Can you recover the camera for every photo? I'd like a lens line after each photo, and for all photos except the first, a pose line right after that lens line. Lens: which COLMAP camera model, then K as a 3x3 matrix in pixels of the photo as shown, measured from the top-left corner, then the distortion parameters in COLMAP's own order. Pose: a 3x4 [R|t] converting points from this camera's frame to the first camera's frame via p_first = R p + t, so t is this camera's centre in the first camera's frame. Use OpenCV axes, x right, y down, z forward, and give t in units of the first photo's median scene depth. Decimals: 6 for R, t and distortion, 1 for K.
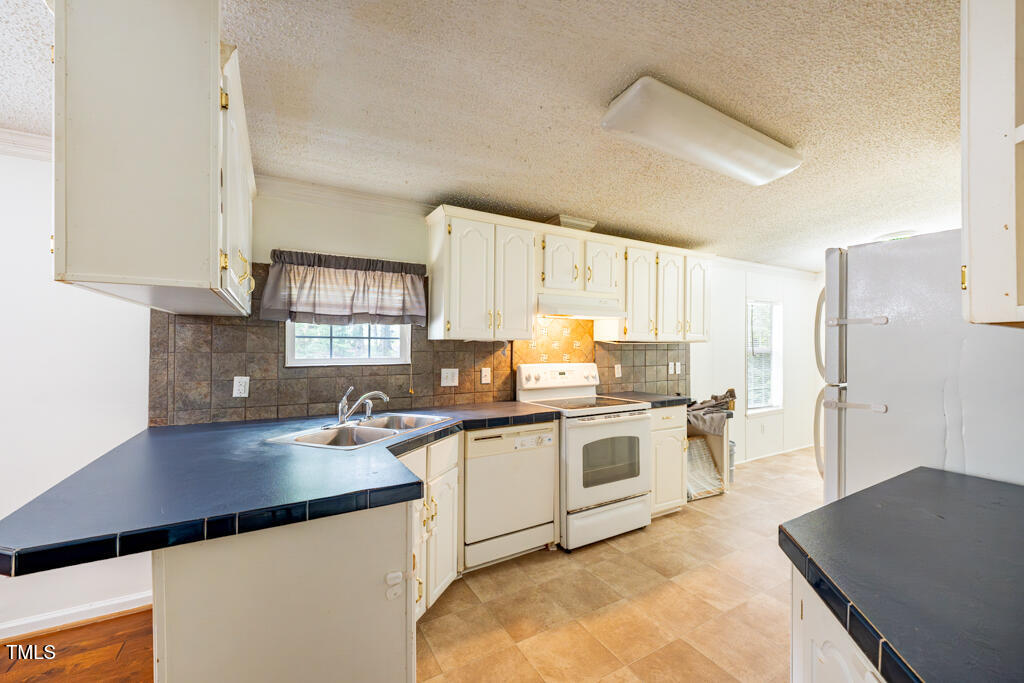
lens RADIAL K [[405.4, 0, 511.5], [0, 405.4, 343.7], [0, 0, 1]] dist [-0.002113, -0.000555]
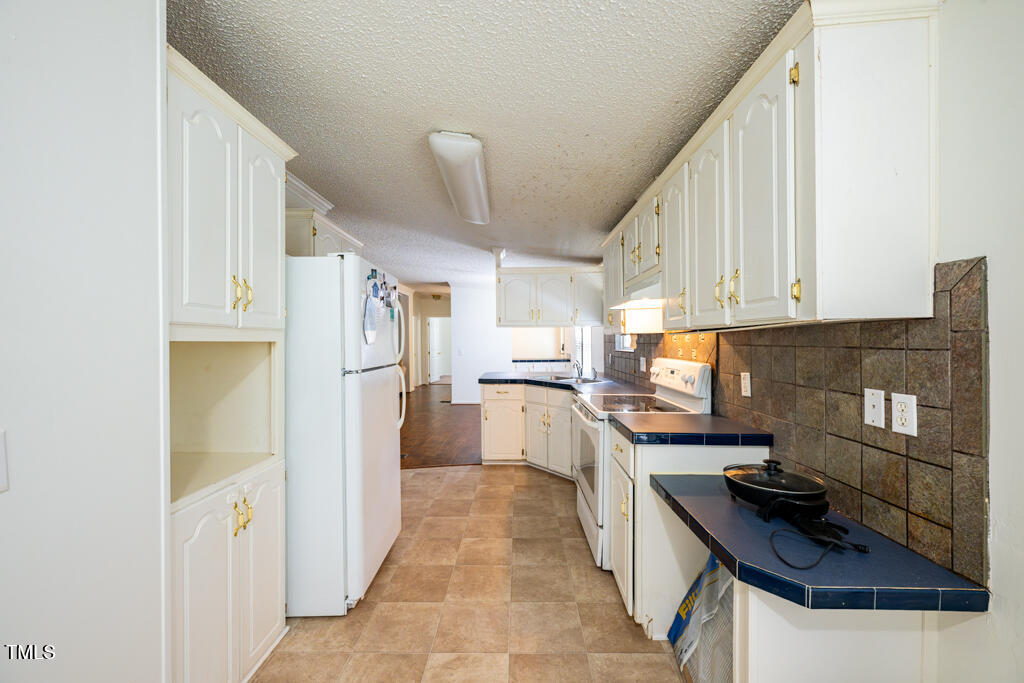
lens RADIAL K [[405.4, 0, 511.5], [0, 405.4, 340.6], [0, 0, 1]] dist [-0.002113, -0.000555]
pose [[-0.507324, -0.002816, -0.861751, 1.096088], [0.003954, 0.999977, -0.005596, 0.013395], [0.861746, -0.006247, -0.507301, 1.248540]]
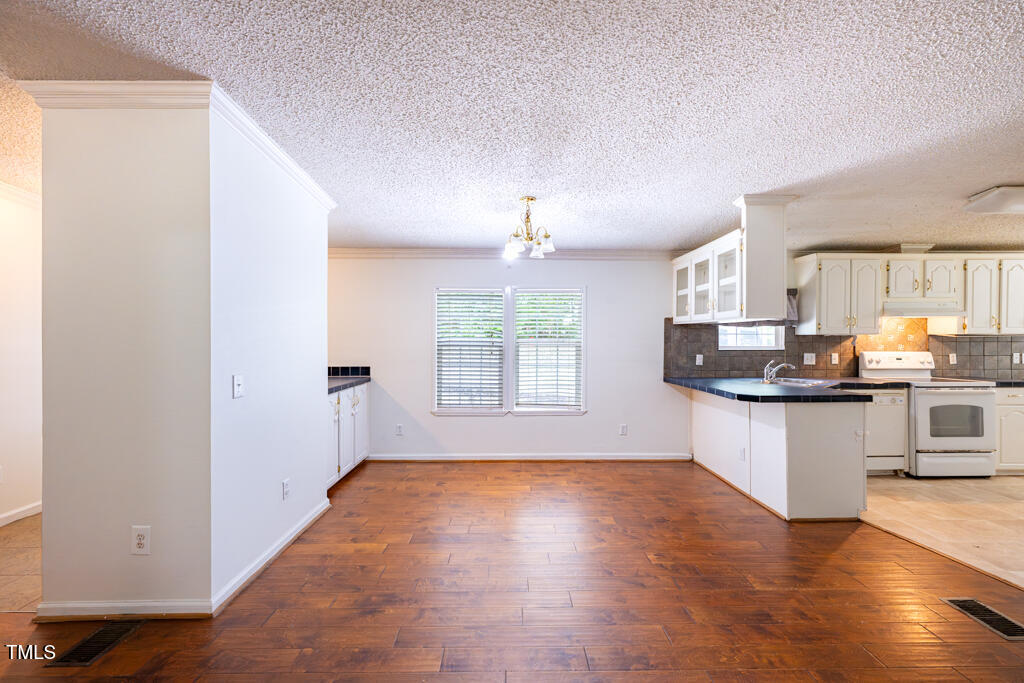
lens RADIAL K [[405.4, 0, 512.1], [0, 405.4, 339.3], [0, 0, 1]] dist [-0.002113, -0.000555]
pose [[0.874317, -0.002812, -0.485346, -0.381054], [0.005101, 0.999981, 0.003395, -0.003511], [0.485328, -0.005444, 0.874315, -0.878516]]
